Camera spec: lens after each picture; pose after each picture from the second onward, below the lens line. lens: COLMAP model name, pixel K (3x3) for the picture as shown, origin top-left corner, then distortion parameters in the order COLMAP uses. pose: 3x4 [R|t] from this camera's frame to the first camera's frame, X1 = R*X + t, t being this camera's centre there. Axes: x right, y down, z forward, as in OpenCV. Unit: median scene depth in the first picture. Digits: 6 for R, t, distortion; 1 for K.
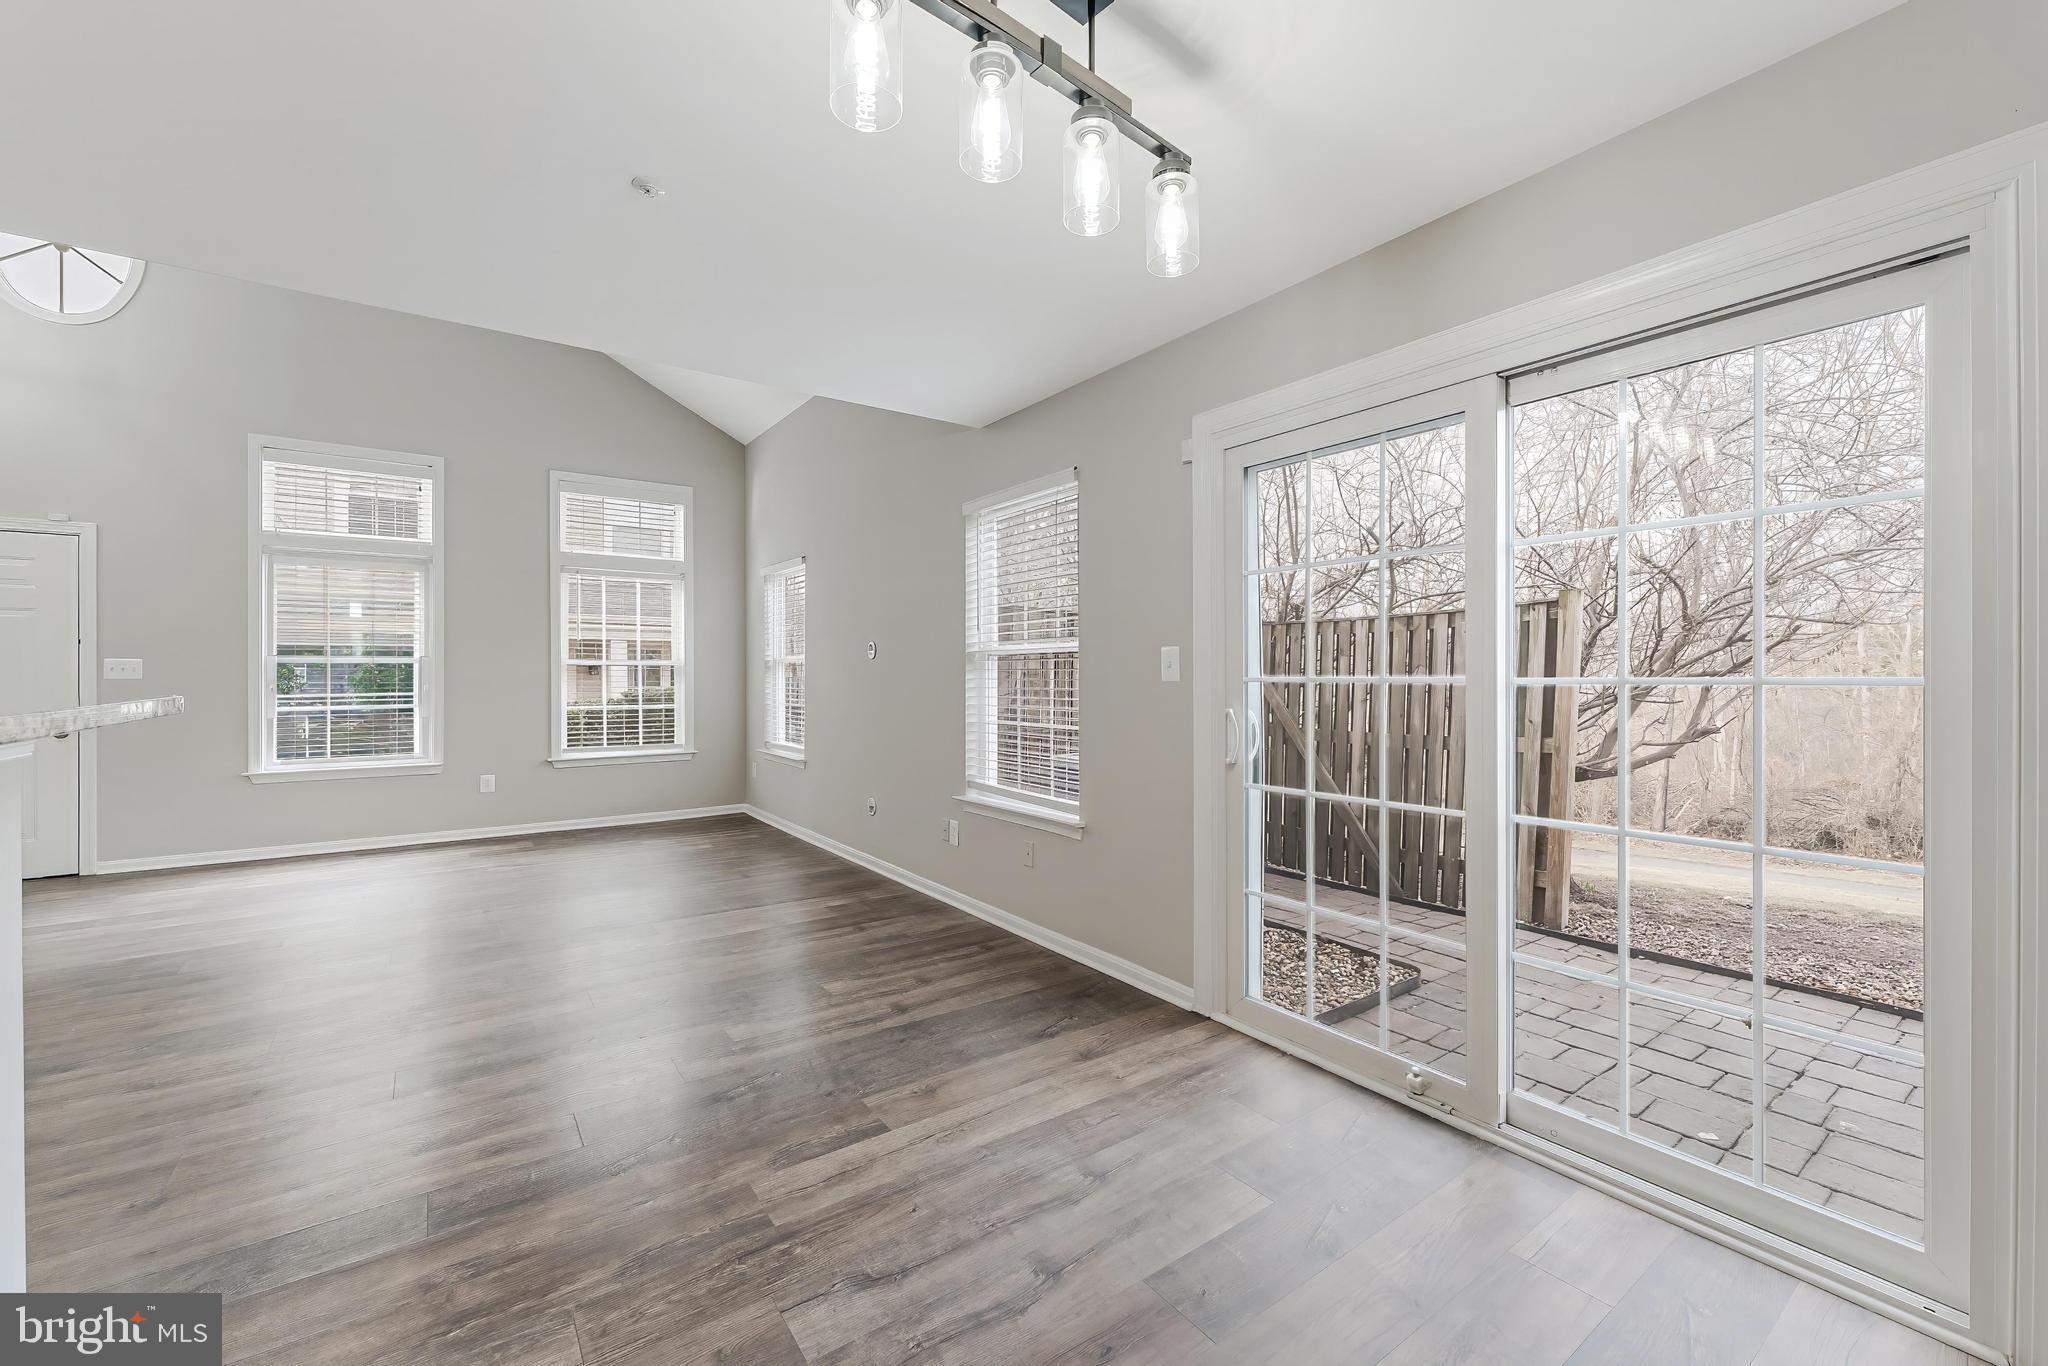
lens RADIAL K [[834.3, 0, 1031.1], [0, 834.3, 672.1], [0, 0, 1]] dist [-0.001743, -0.000827]
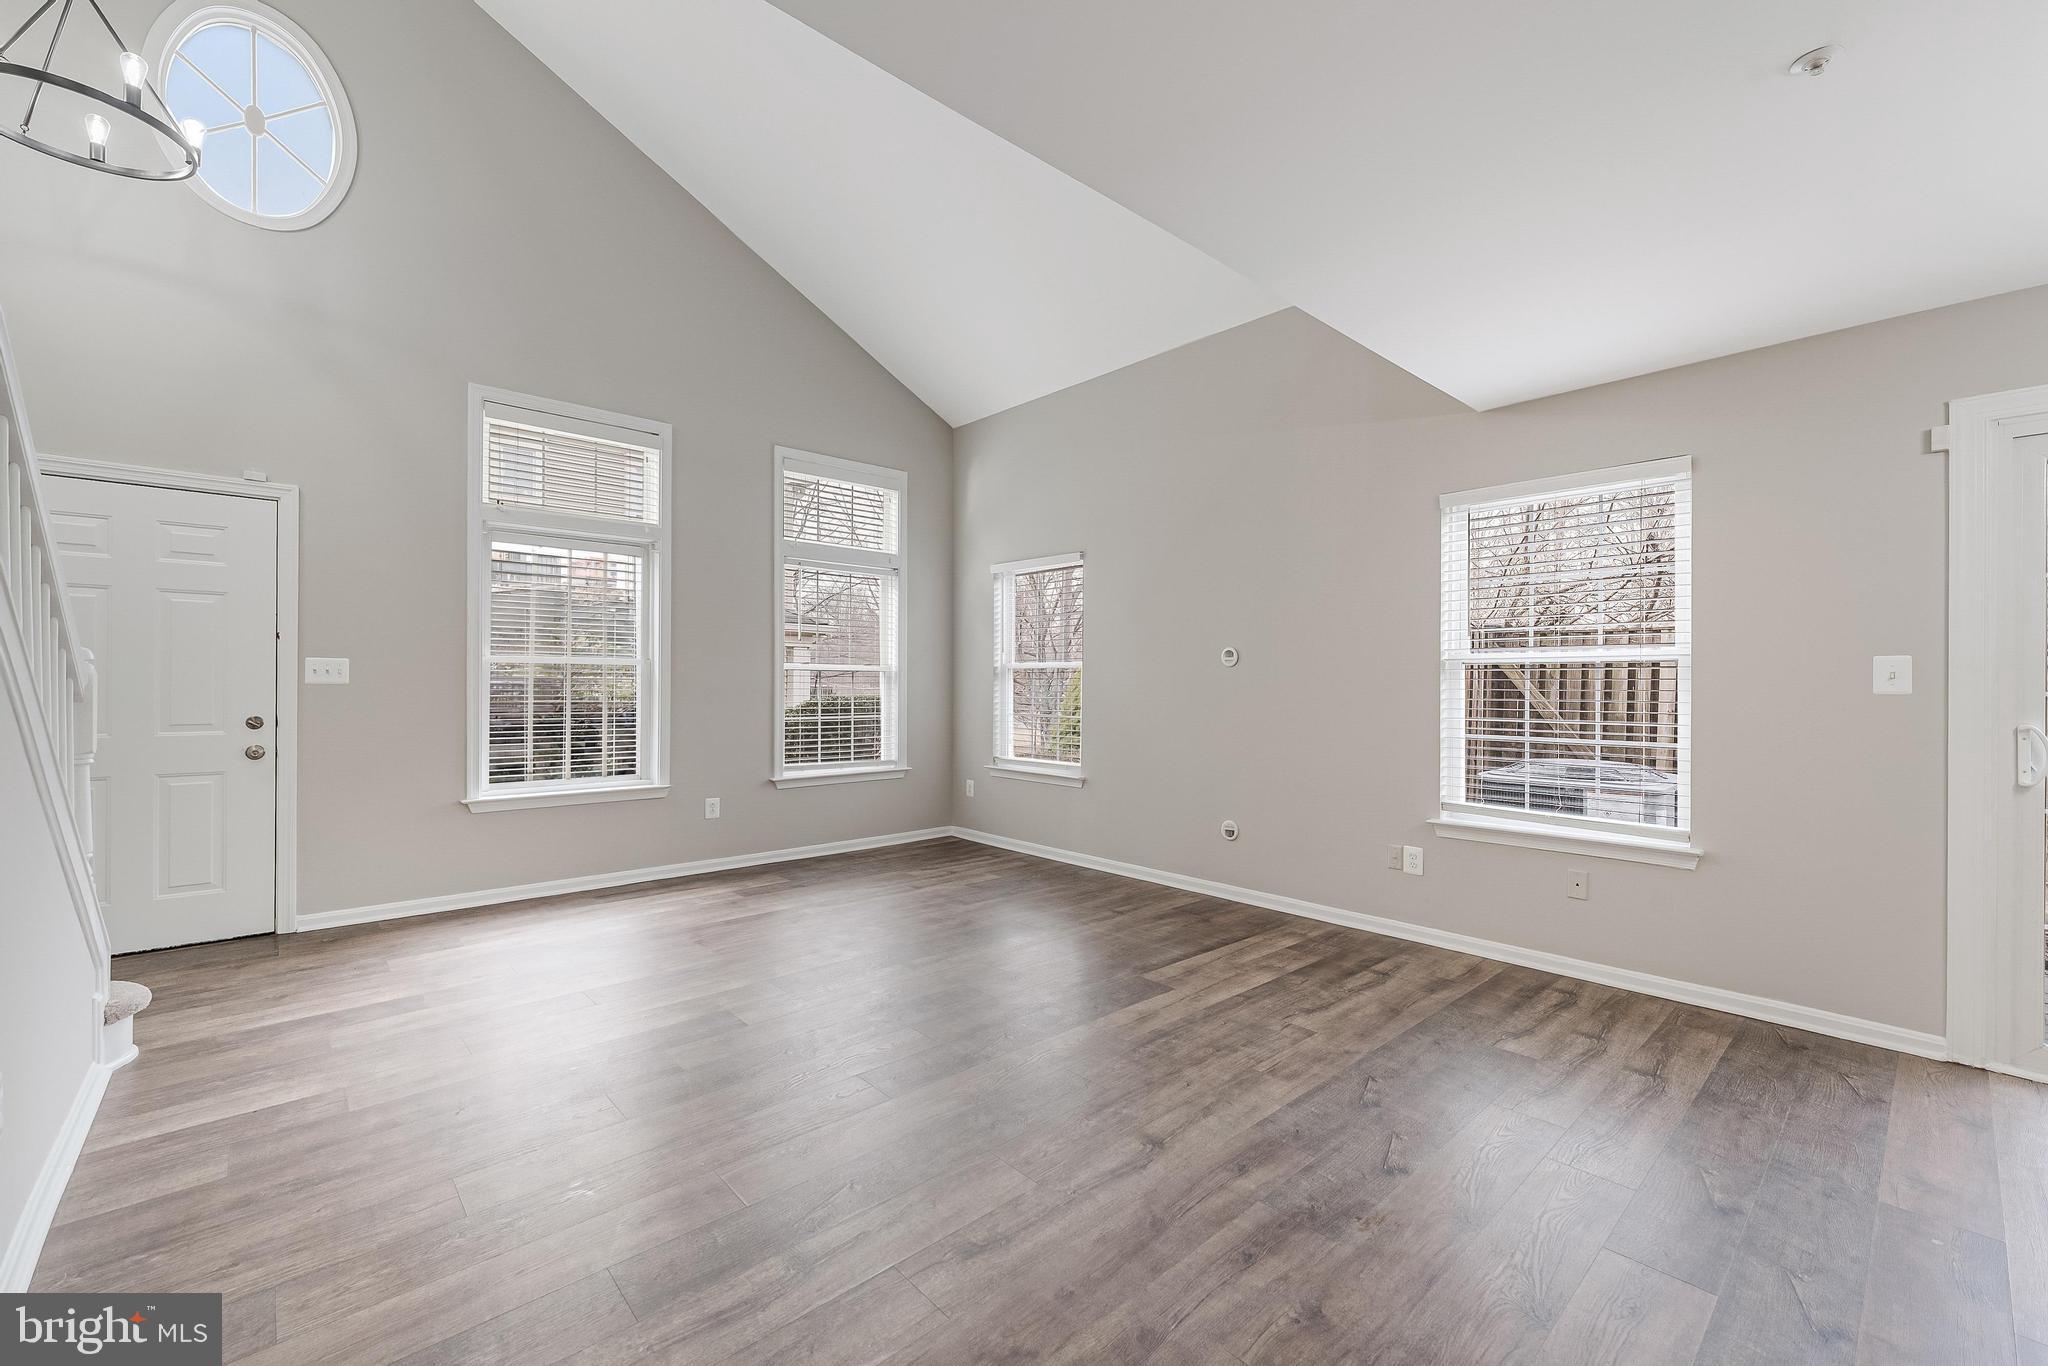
lens RADIAL K [[842.5, 0, 1030.8], [0, 842.5, 682.7], [0, 0, 1]] dist [0.000764, -0.000015]
pose [[0.993098, 0.006061, 0.117129, -0.670926], [-0.006287, 0.999979, 0.001555, 0.002338], [-0.117117, -0.002280, 0.993116, 0.160658]]
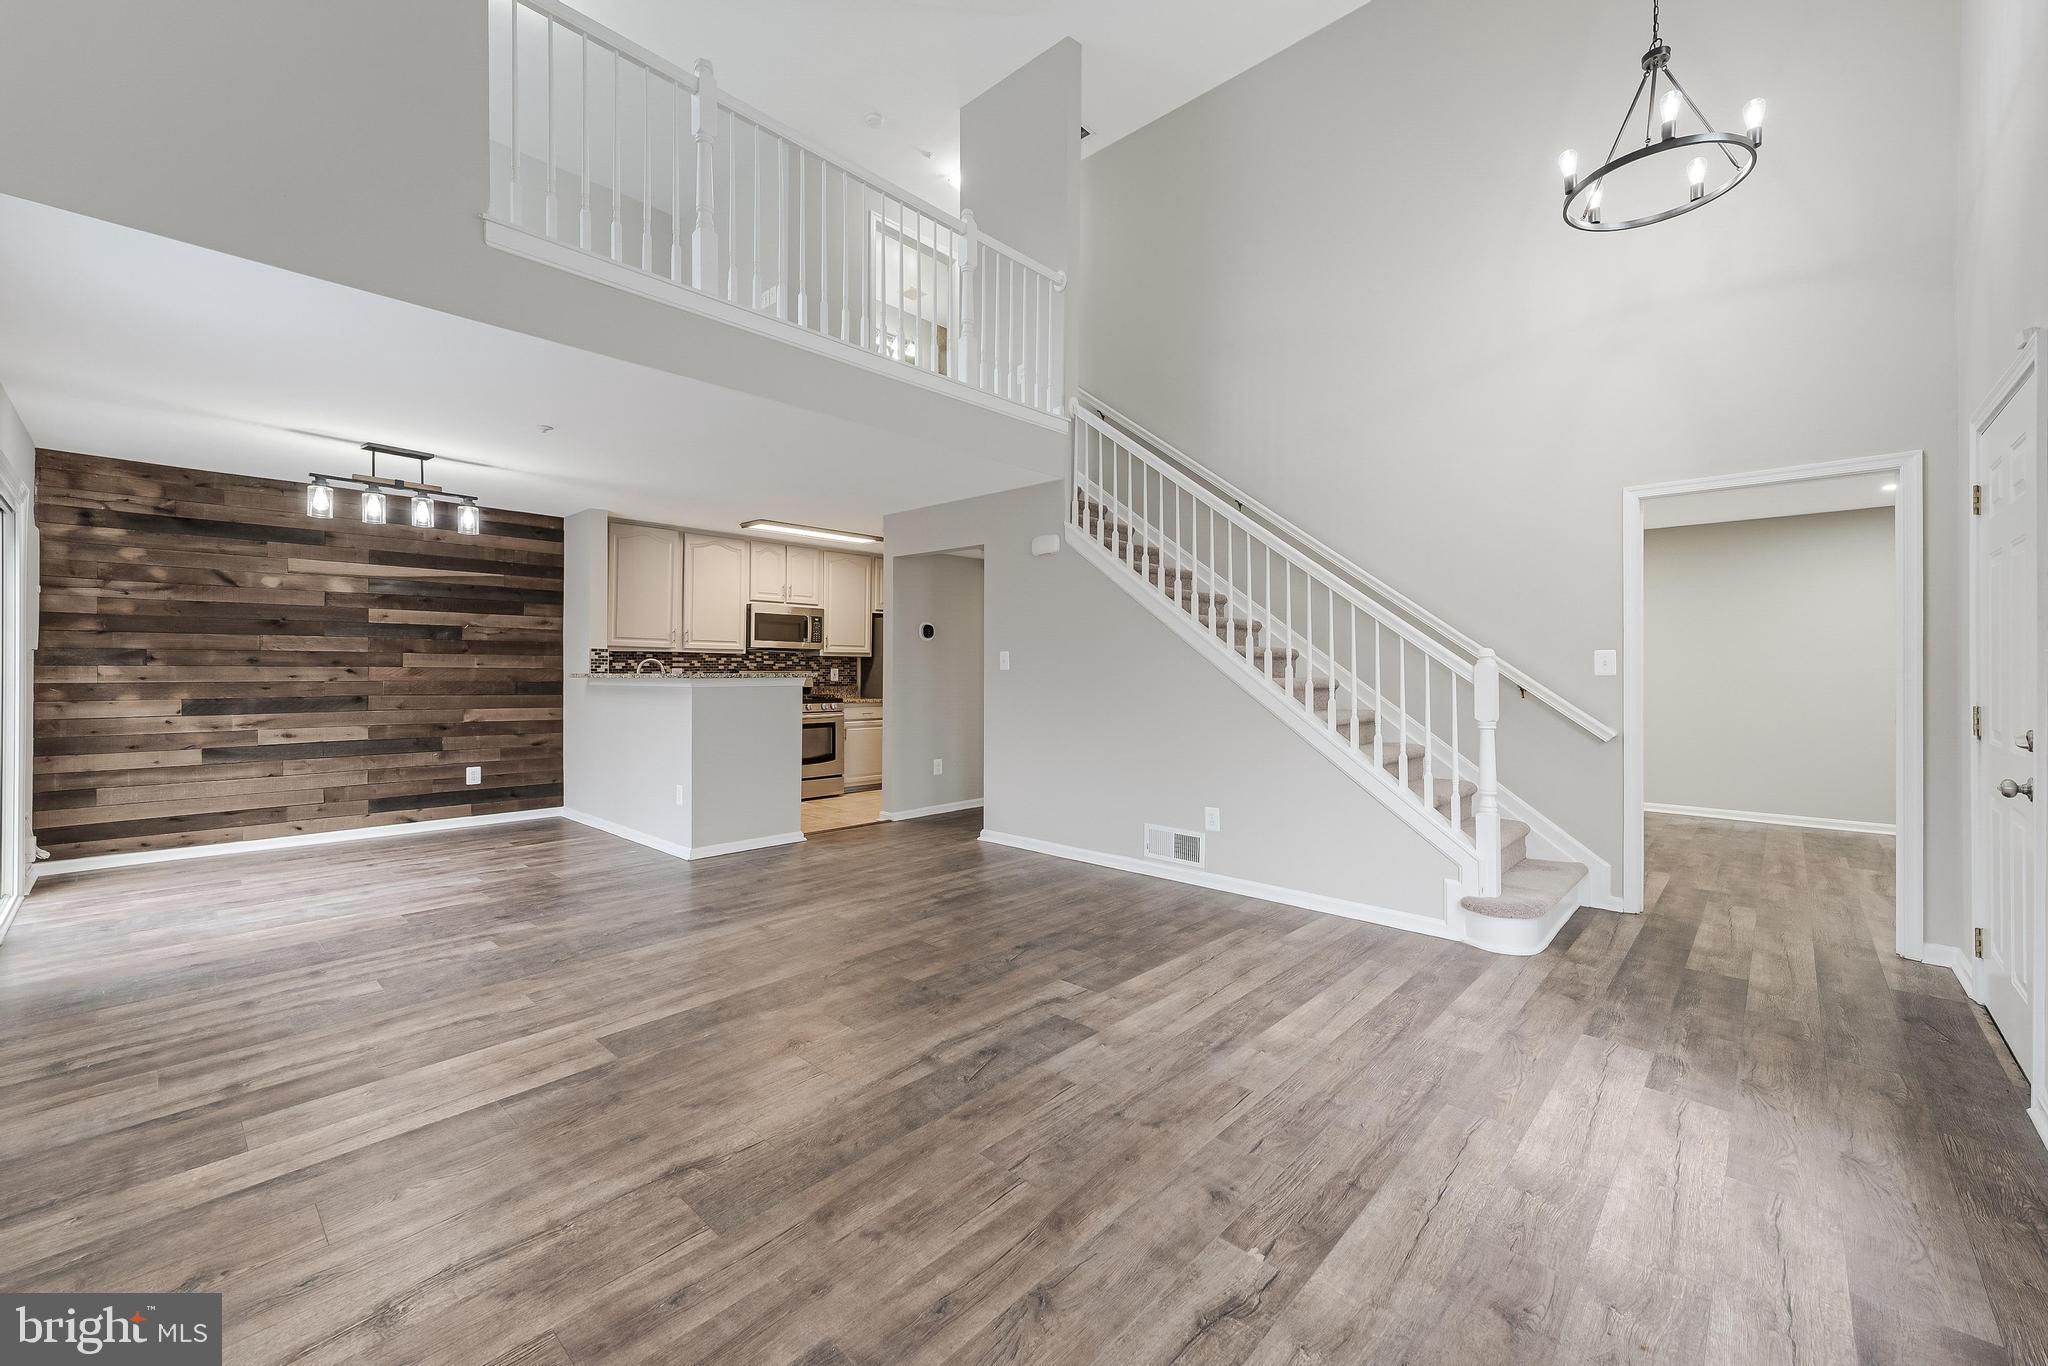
lens RADIAL K [[813.1, 0, 1034.1], [0, 813.1, 671.0], [0, 0, 1]] dist [0.010497, -0.000296]
pose [[-0.978732, -0.001549, -0.205138, -0.641034], [-0.001256, 0.999998, -0.001563, 0.007117], [0.205140, -0.001272, -0.978732, 1.682387]]
